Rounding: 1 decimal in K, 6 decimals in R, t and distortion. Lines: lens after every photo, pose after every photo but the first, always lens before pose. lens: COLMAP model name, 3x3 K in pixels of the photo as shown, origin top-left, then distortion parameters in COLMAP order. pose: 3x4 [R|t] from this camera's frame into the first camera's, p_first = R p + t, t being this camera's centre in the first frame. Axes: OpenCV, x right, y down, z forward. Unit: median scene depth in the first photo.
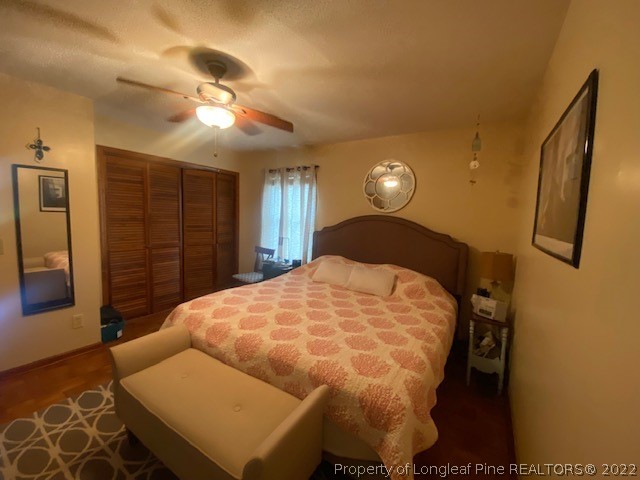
lens RADIAL K [[261.2, 0, 322.5], [0, 261.2, 239.1], [0, 0, 1]] dist [0.023355, -0.020291]
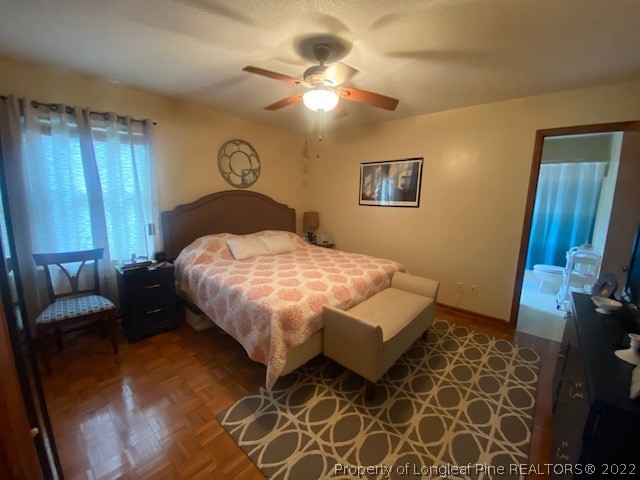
lens RADIAL K [[261.2, 0, 322.5], [0, 261.2, 239.1], [0, 0, 1]] dist [0.023355, -0.020291]
pose [[0.149988, -0.195394, 0.969188, -0.918653], [0.076925, 0.979611, 0.185591, -0.073811], [-0.985691, 0.046719, 0.161960, 0.521330]]
